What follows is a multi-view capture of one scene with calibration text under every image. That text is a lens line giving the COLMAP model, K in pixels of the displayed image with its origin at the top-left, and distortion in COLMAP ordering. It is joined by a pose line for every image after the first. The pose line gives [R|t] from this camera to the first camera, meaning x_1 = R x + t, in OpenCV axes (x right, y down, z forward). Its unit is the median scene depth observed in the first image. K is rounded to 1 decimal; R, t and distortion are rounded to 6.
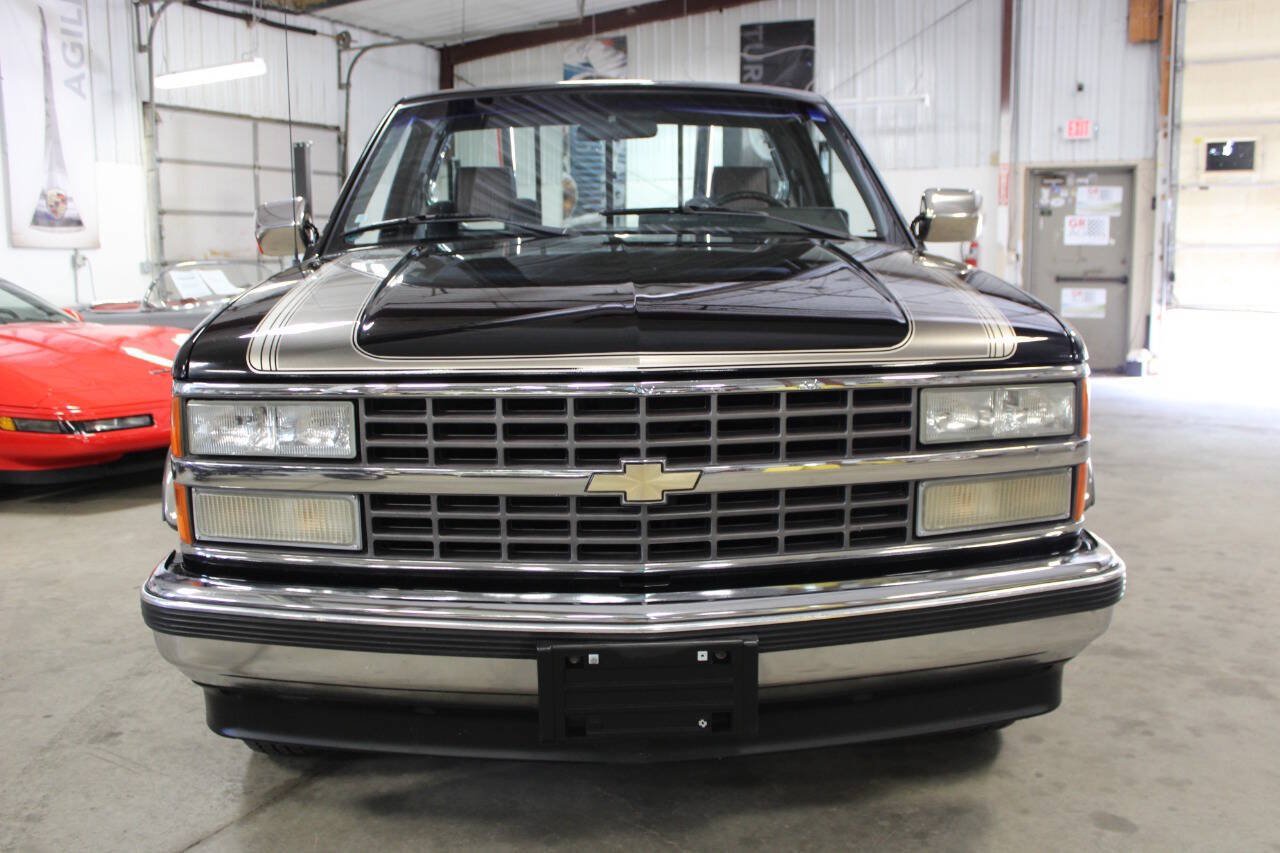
lens RADIAL K [[1144.4, 0, 643.6], [0, 1144.4, 417.7], [0, 0, 1]] dist [-0.152410, 0.150709]
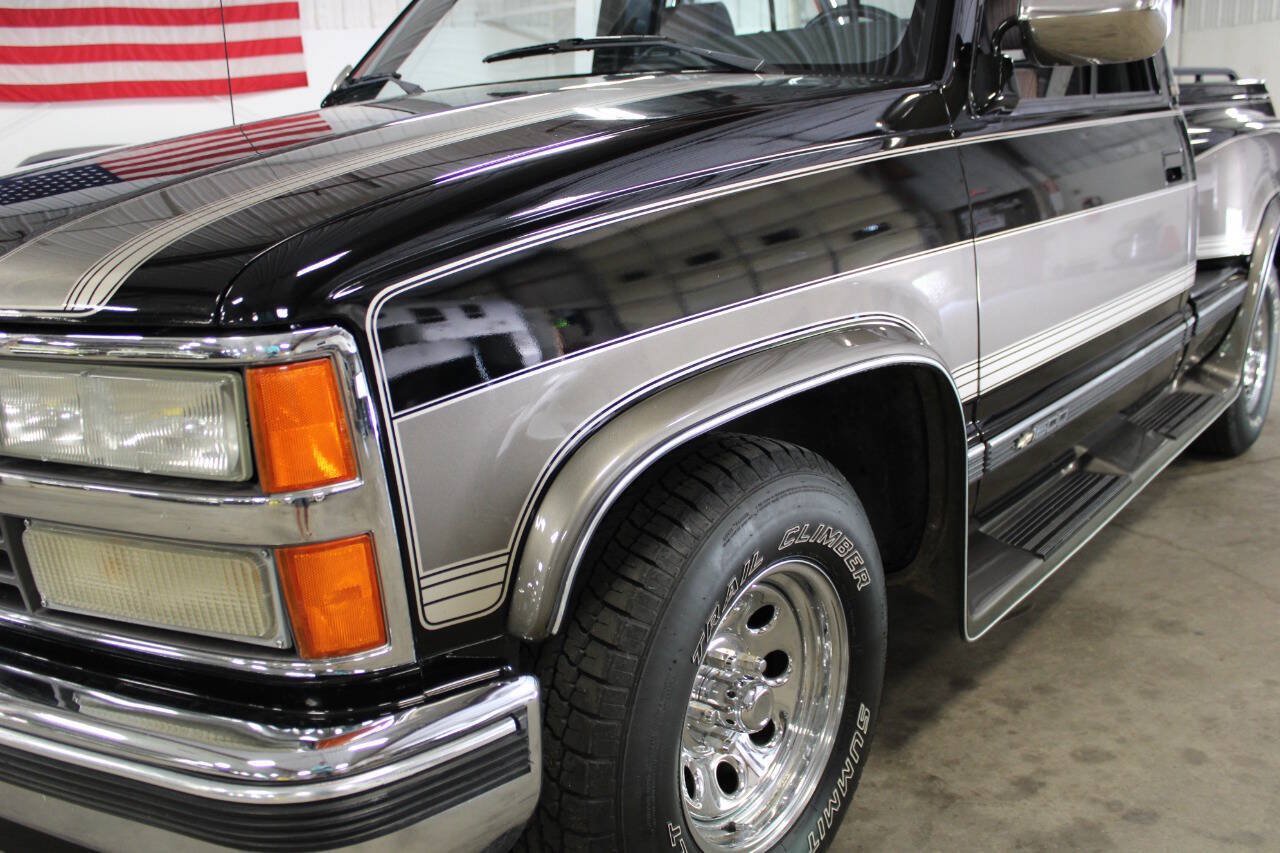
lens RADIAL K [[1144.4, 0, 643.6], [0, 1144.4, 417.7], [0, 0, 1]] dist [-0.152410, 0.150709]
pose [[0.742421, 0.132749, -0.656650, 0.171926], [-0.053349, 0.988773, 0.139574, -0.018416], [0.667806, -0.068591, 0.741168, 0.161160]]
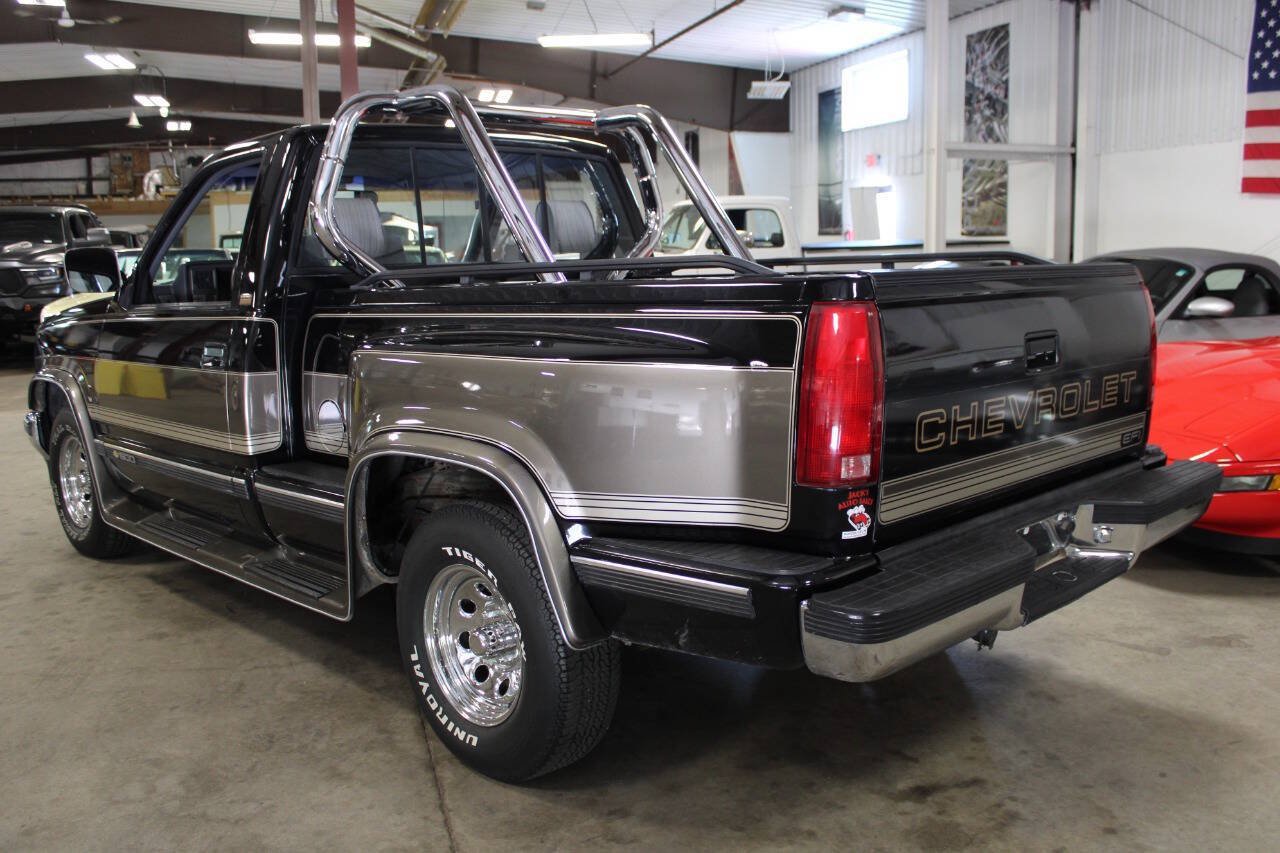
lens RADIAL K [[1173.3, 0, 651.9], [0, 1173.3, 404.0], [0, 0, 1]] dist [-0.149818, 0.153285]
pose [[-0.749049, 0.110902, -0.653166, 0.226732], [-0.066798, 0.968224, 0.240999, -0.133136], [0.659138, 0.224151, -0.717839, 0.815486]]
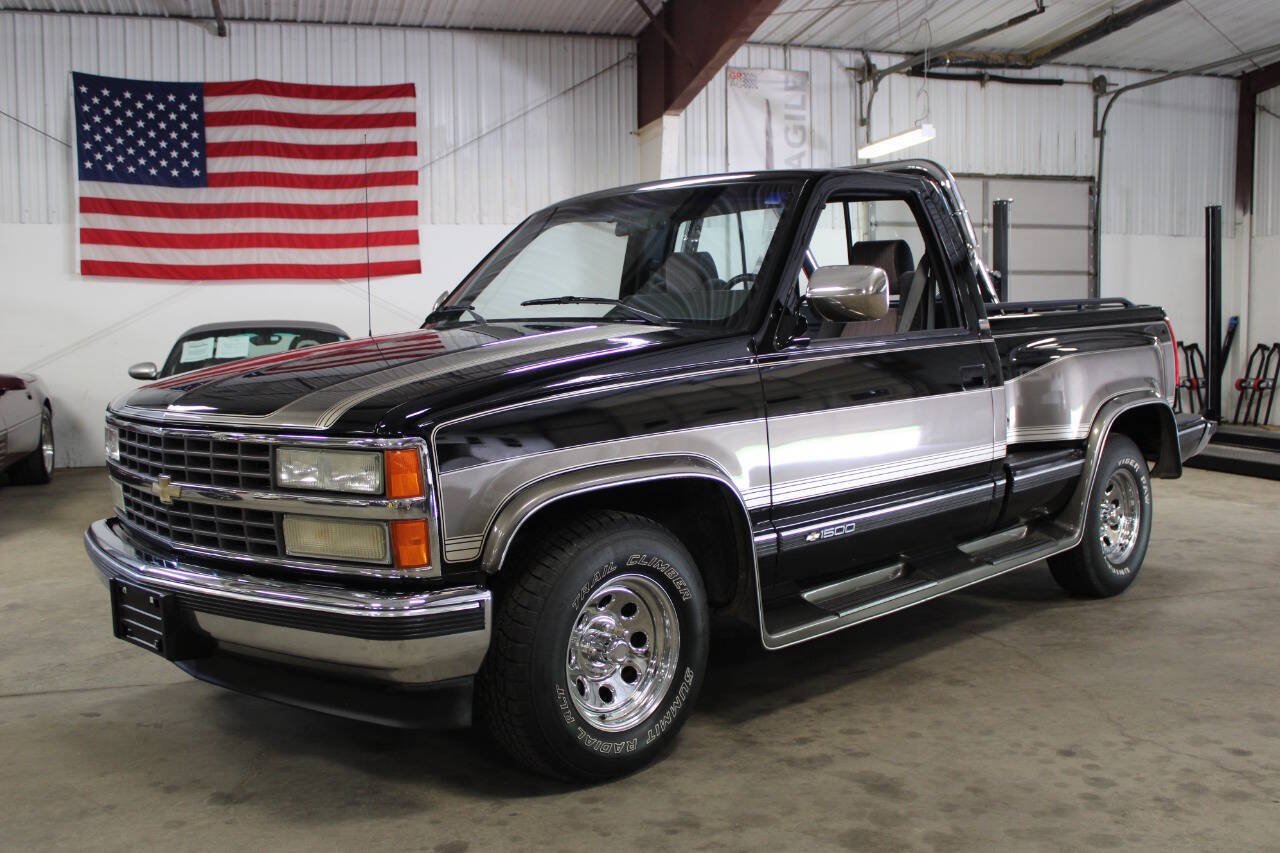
lens RADIAL K [[1253.6, 0, 646.3], [0, 1253.6, 405.2], [0, 0, 1]] dist [-0.140518, 0.156879]
pose [[0.671228, 0.047329, -0.739738, 0.334434], [-0.092196, 0.995541, -0.019962, -0.017428], [0.735495, 0.081600, 0.672598, 0.060843]]
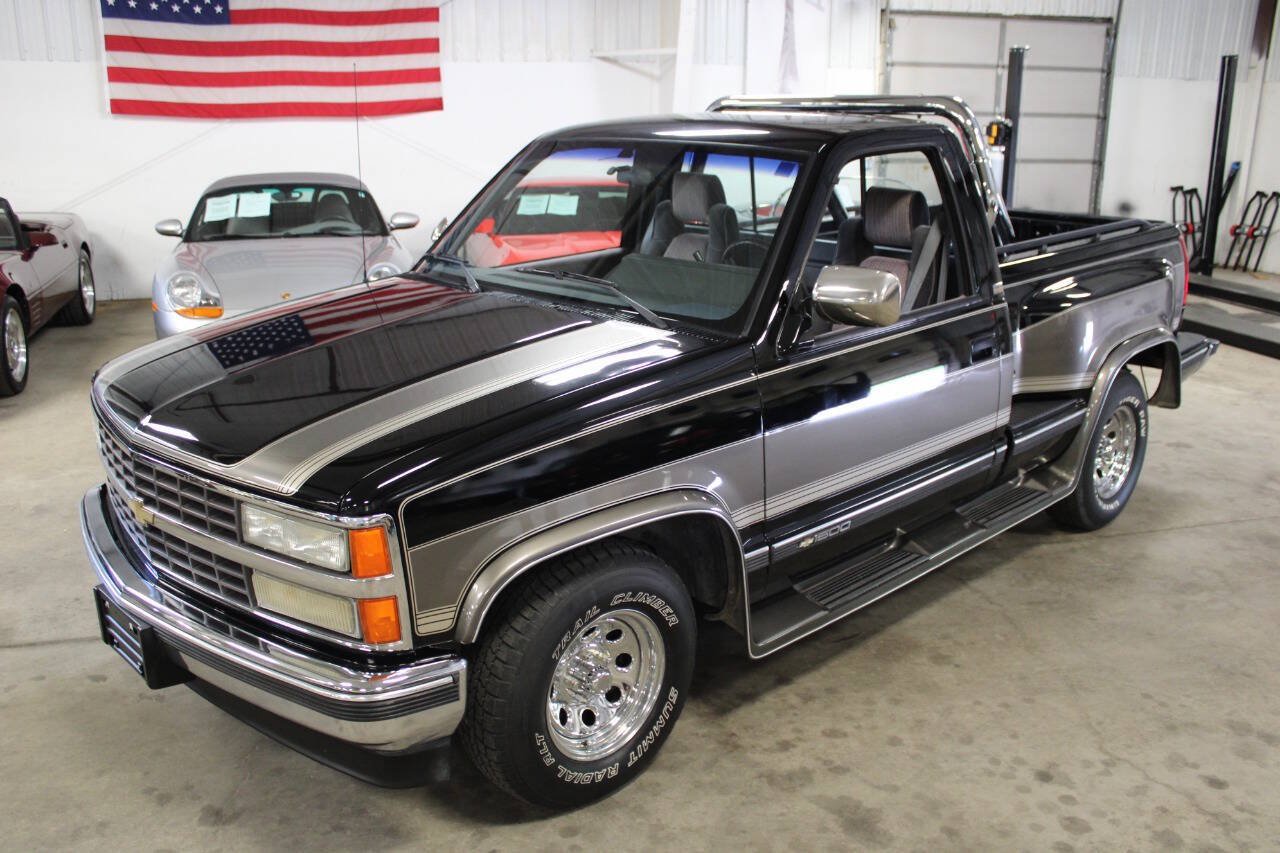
lens RADIAL K [[1144.4, 0, 643.6], [0, 1144.4, 417.7], [0, 0, 1]] dist [-0.152410, 0.150709]
pose [[0.653313, 0.217717, -0.725108, 0.296169], [-0.113980, 0.975127, 0.190092, -0.084710], [0.748459, -0.041542, 0.661879, 0.097020]]
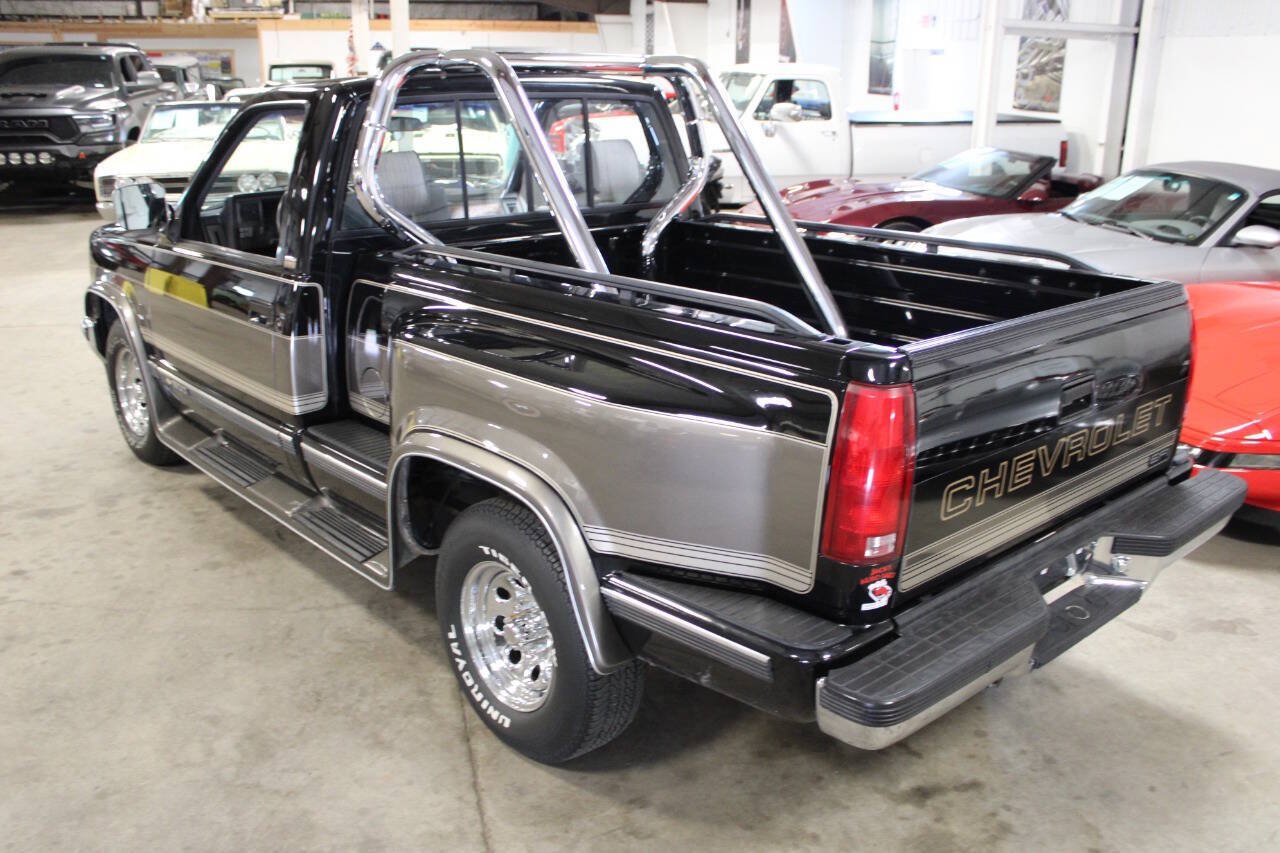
lens RADIAL K [[1144.4, 0, 643.6], [0, 1144.4, 417.7], [0, 0, 1]] dist [-0.152410, 0.150709]
pose [[-0.780315, 0.185963, -0.597098, 0.217131], [-0.092208, 0.910120, 0.403954, -0.179966], [0.618551, 0.370268, -0.693034, 0.799314]]
